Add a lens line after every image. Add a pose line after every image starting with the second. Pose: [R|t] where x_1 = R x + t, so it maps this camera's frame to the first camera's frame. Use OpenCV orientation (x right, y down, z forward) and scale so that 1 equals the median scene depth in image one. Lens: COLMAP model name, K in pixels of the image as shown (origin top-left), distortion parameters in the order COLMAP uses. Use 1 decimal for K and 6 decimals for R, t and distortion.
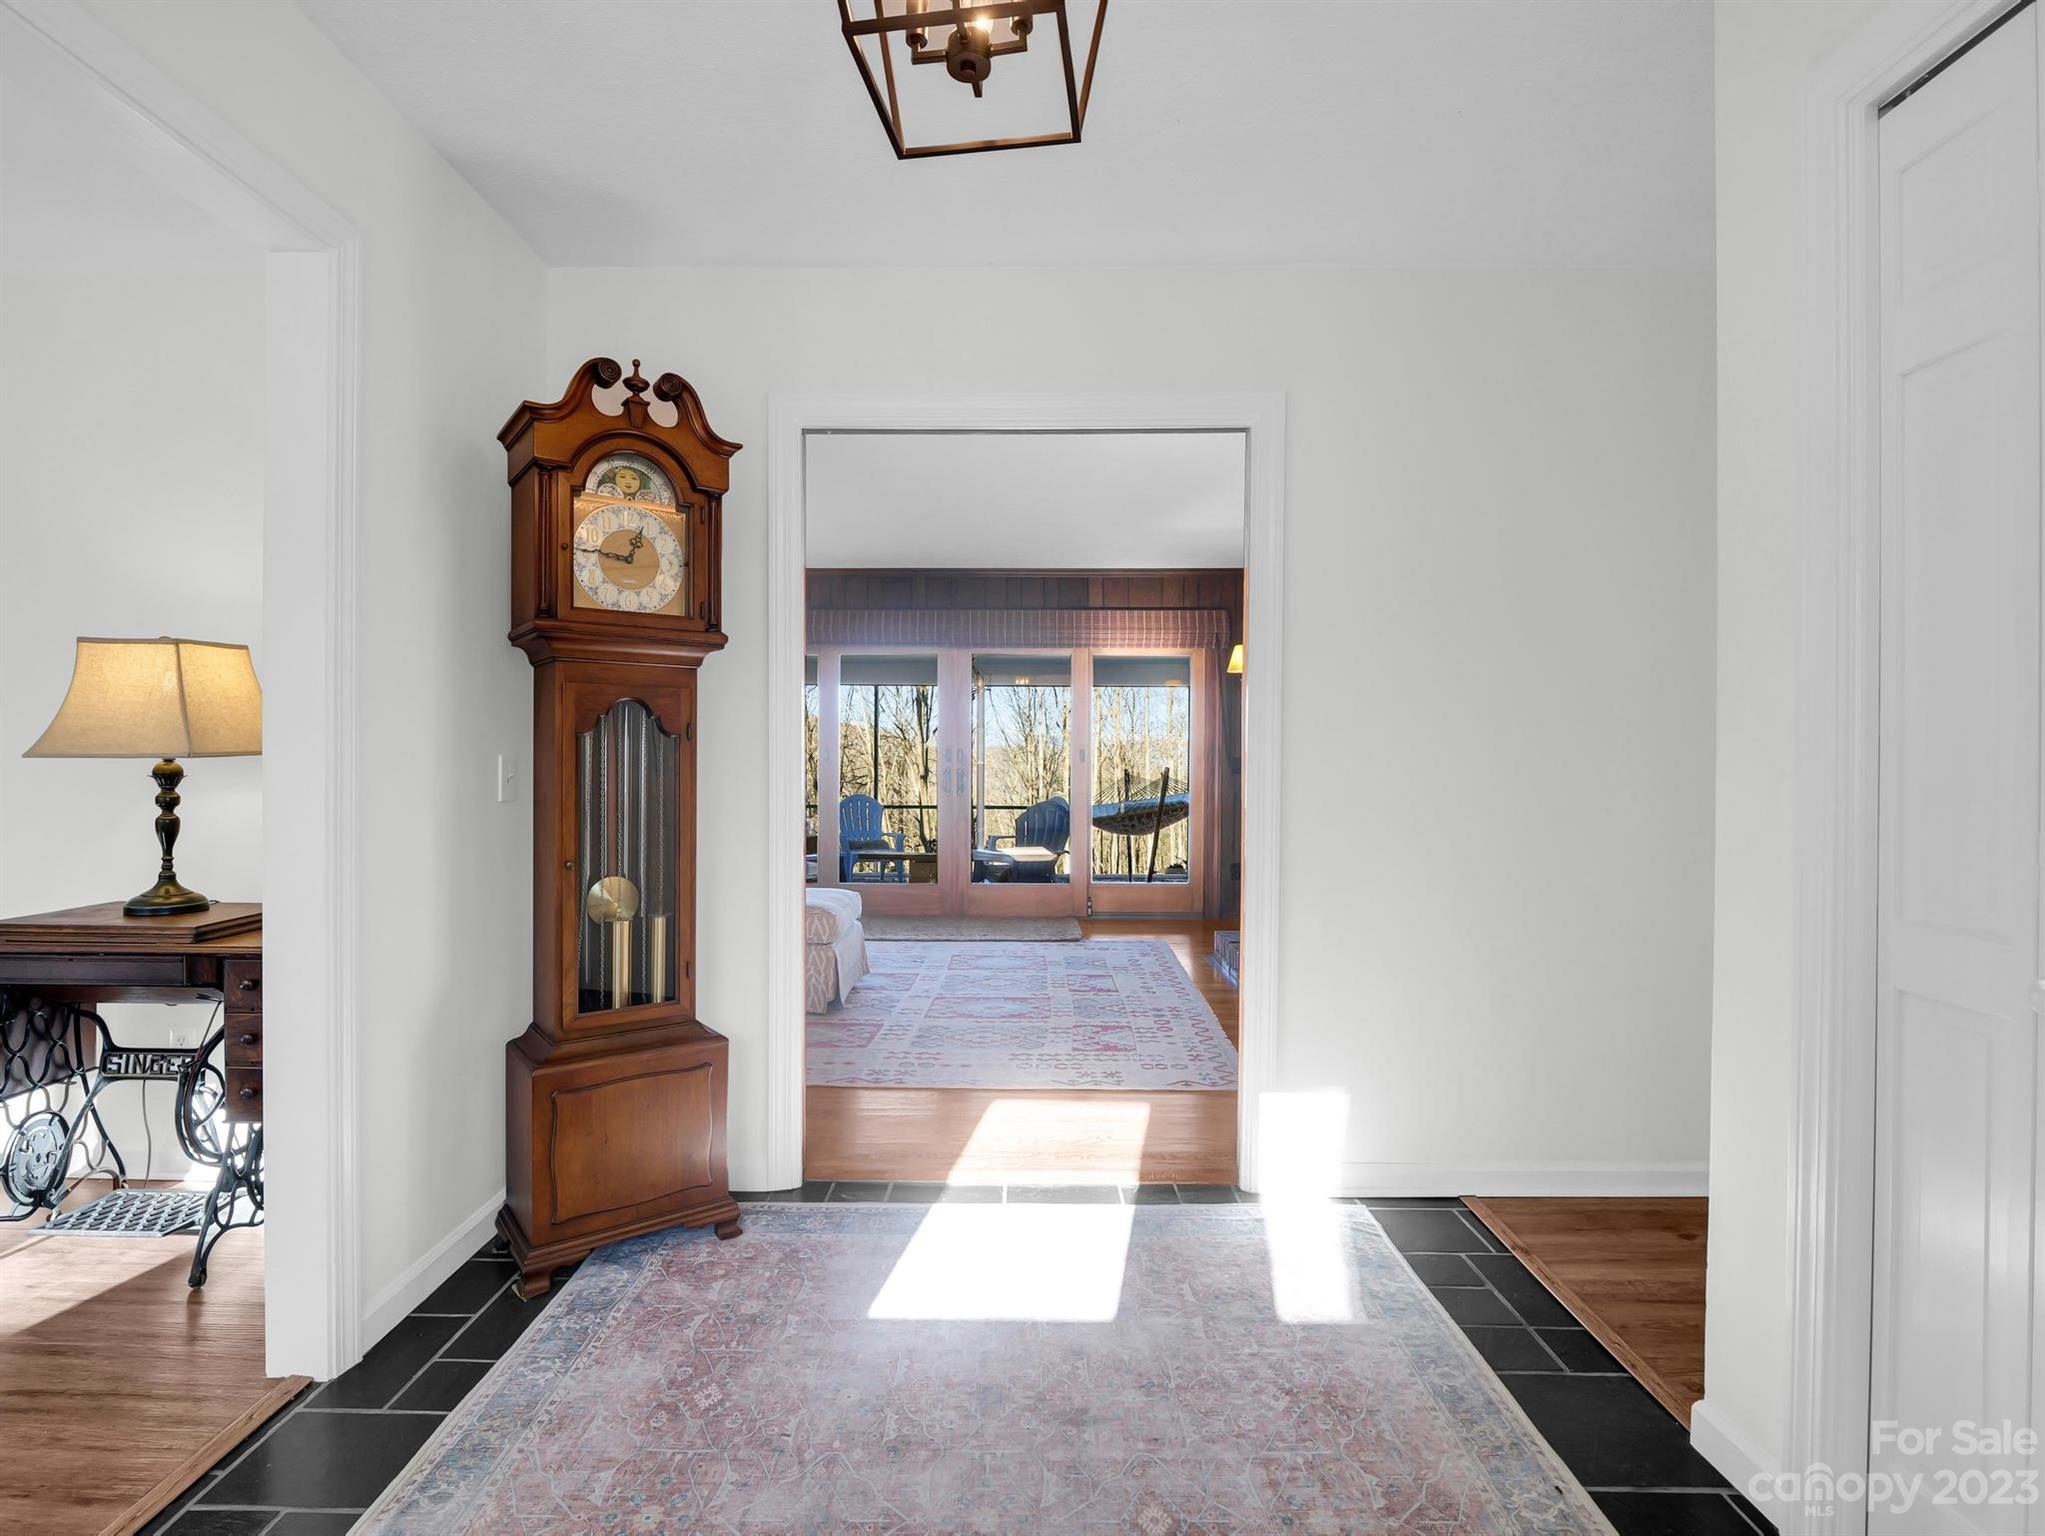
lens RADIAL K [[997.8, 0, 1025.2], [0, 997.8, 756.5], [0, 0, 1]] dist [-0.013637, -0.002751]
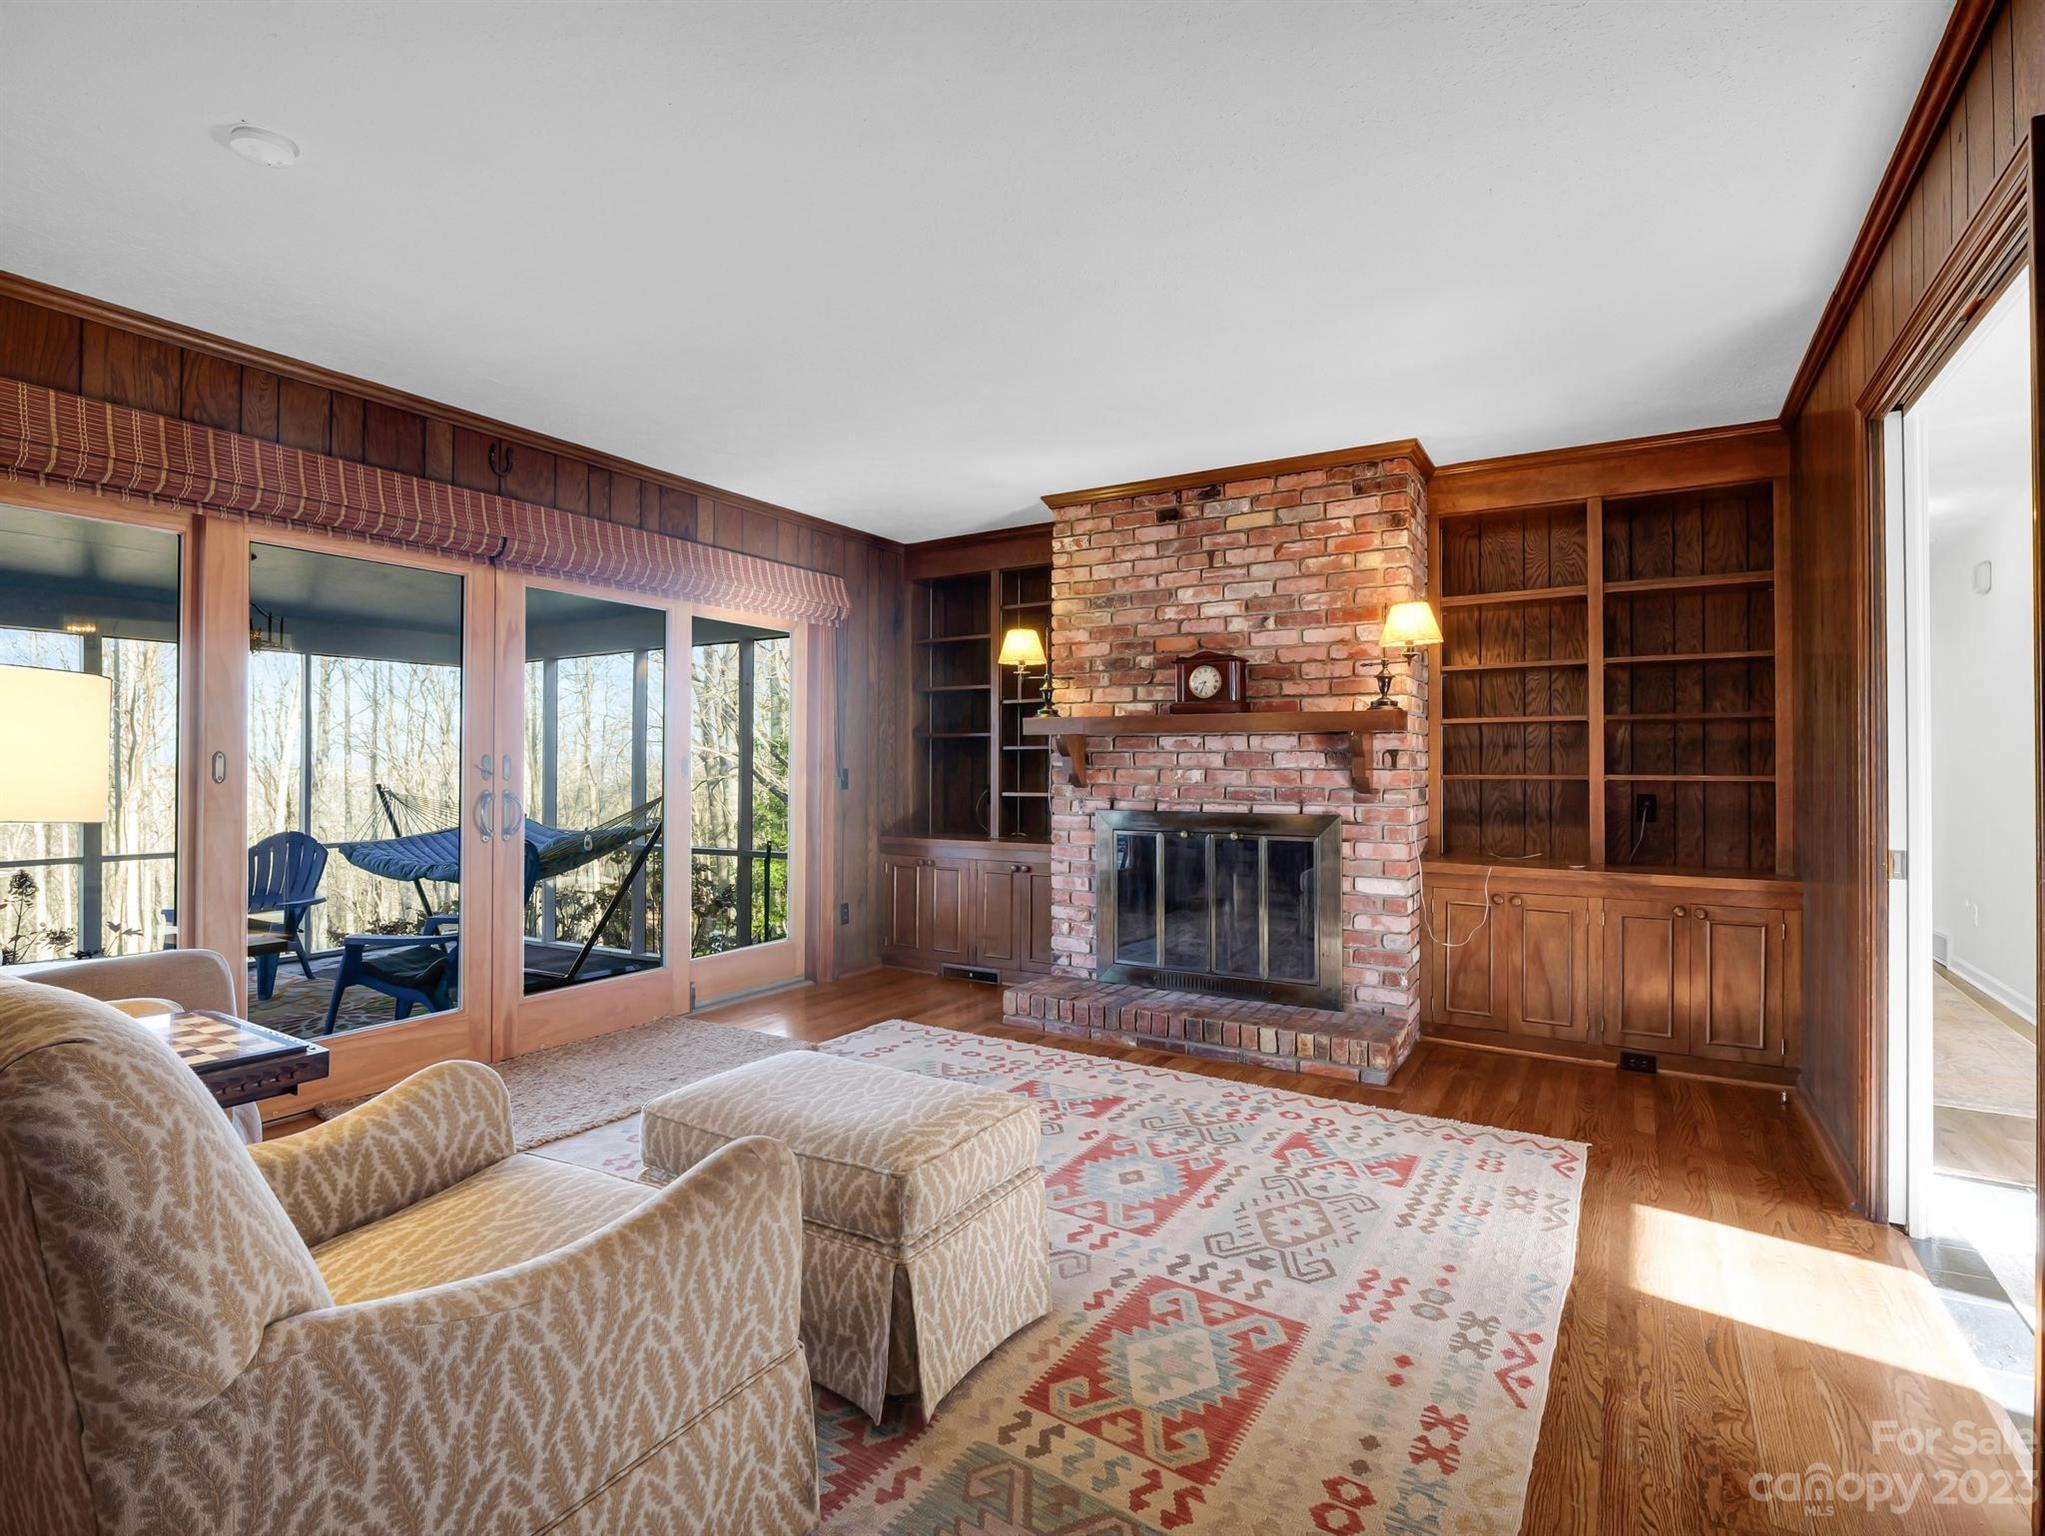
lens RADIAL K [[997.8, 0, 1020.5], [0, 997.8, 766.0], [0, 0, 1]] dist [-0.013637, -0.002751]
pose [[0.524032, -0.007356, 0.851667, -0.598144], [-0.000964, 0.999957, 0.009229, -0.011102], [-0.851698, -0.005657, 0.524003, 0.736444]]
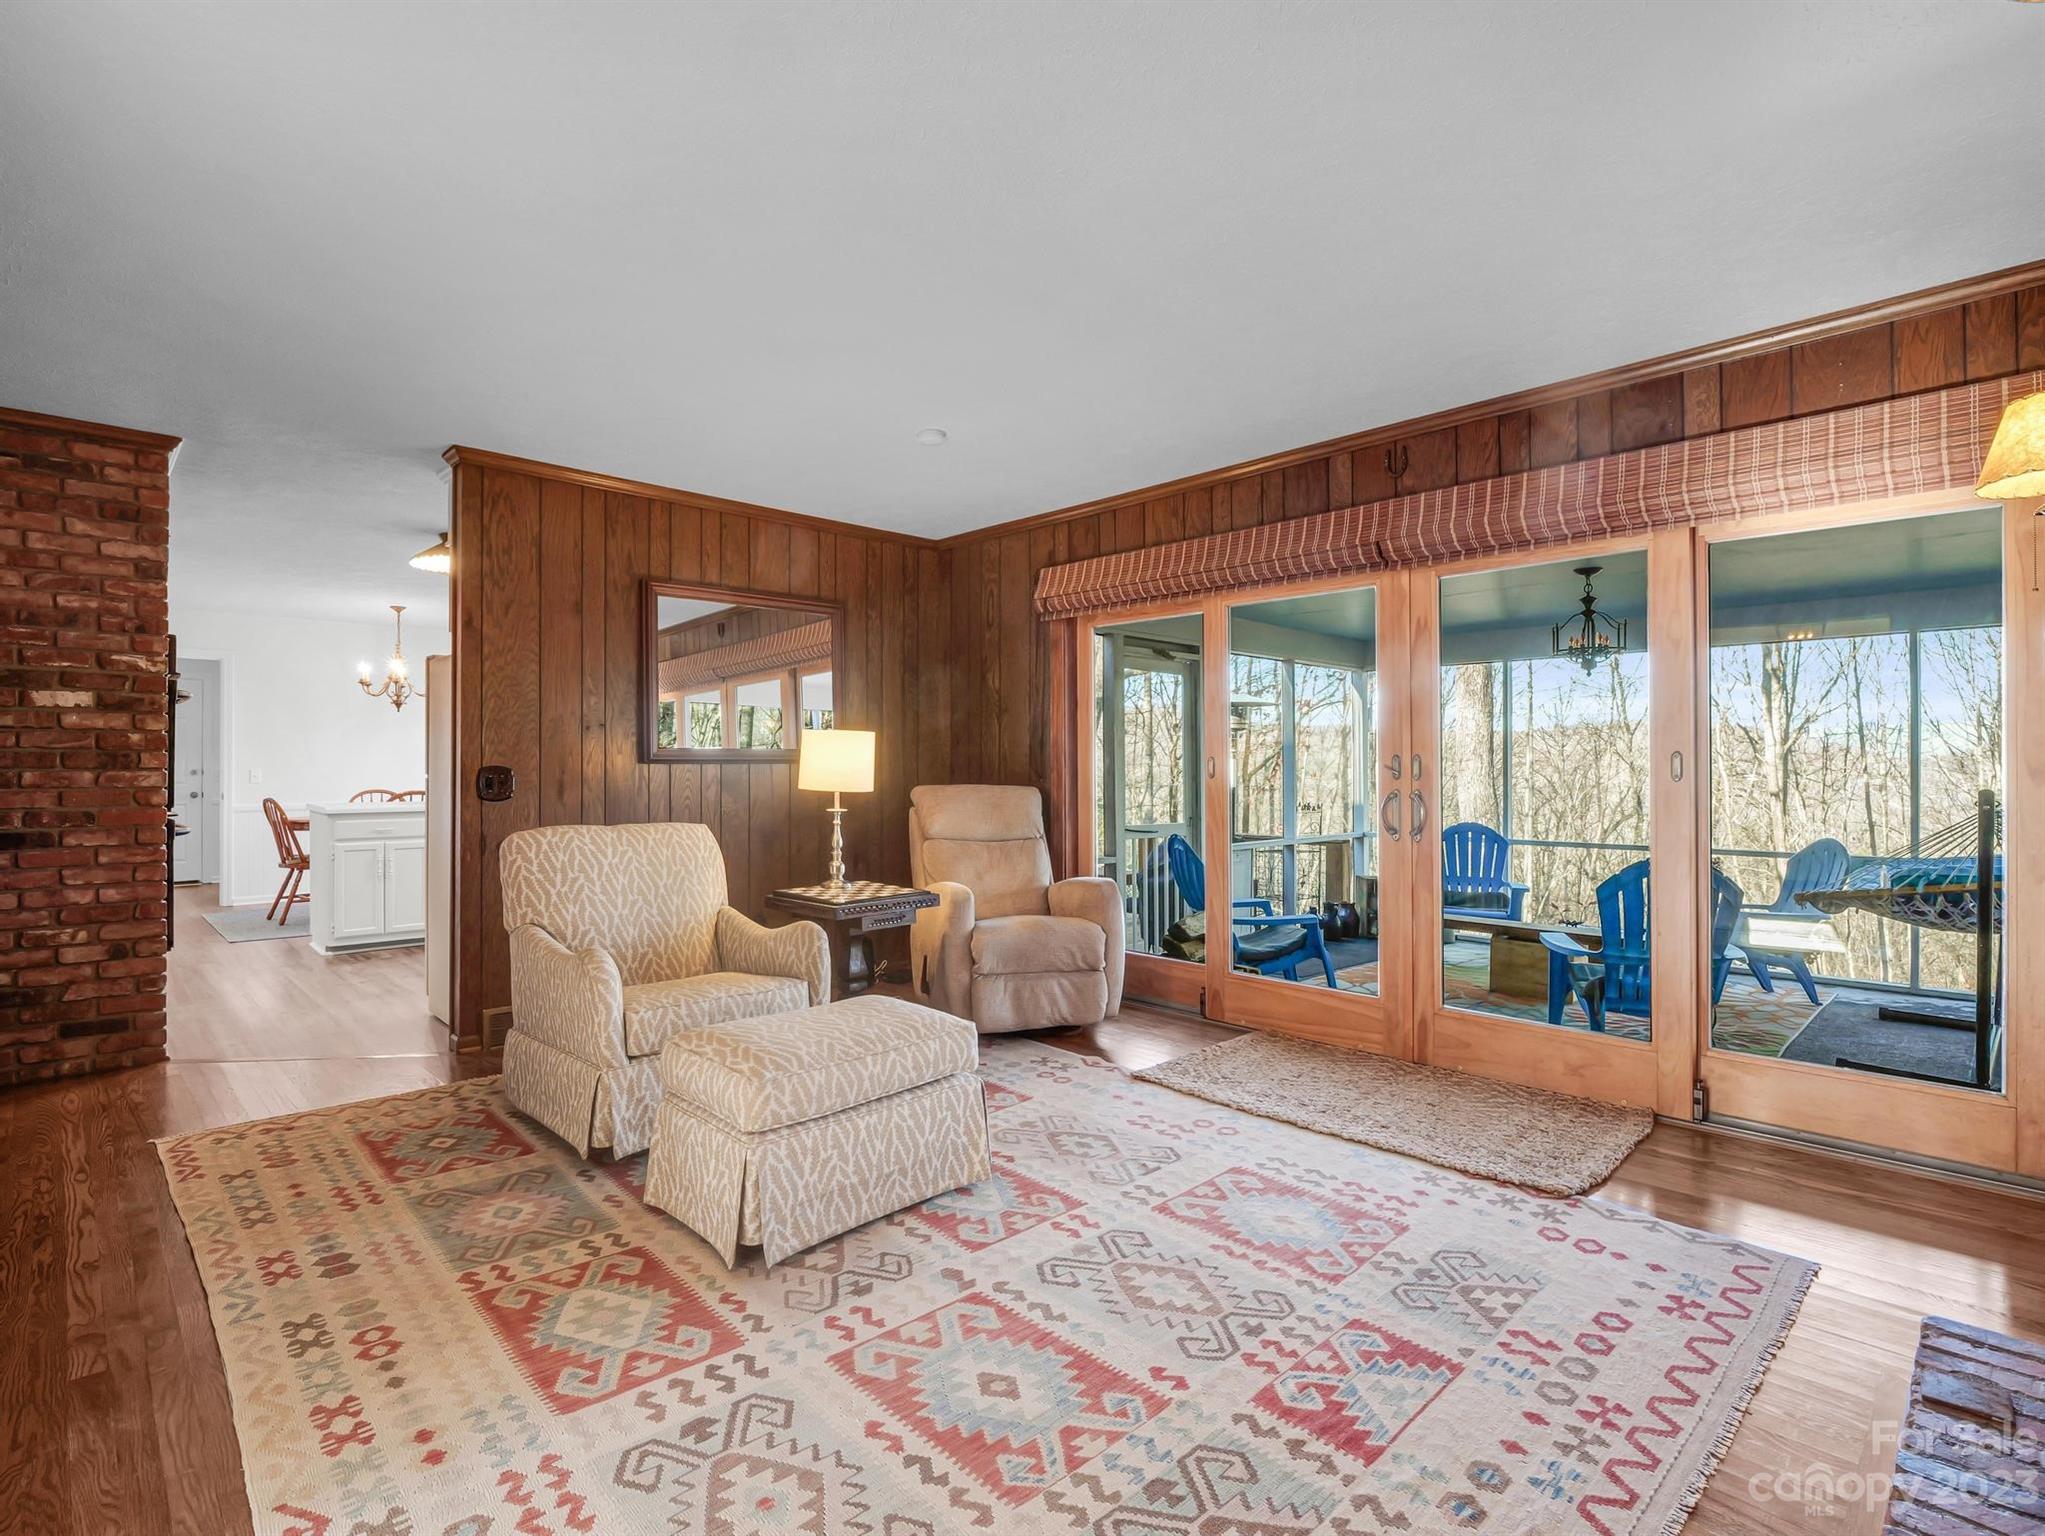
lens RADIAL K [[997.8, 0, 1004.6], [0, 997.8, 777.5], [0, 0, 1]] dist [-0.013637, -0.002751]
pose [[0.689514, 0.000223, -0.724272, 0.270958], [0.009373, 0.999913, 0.009231, -0.005499], [0.724212, -0.013153, 0.689452, 0.721950]]
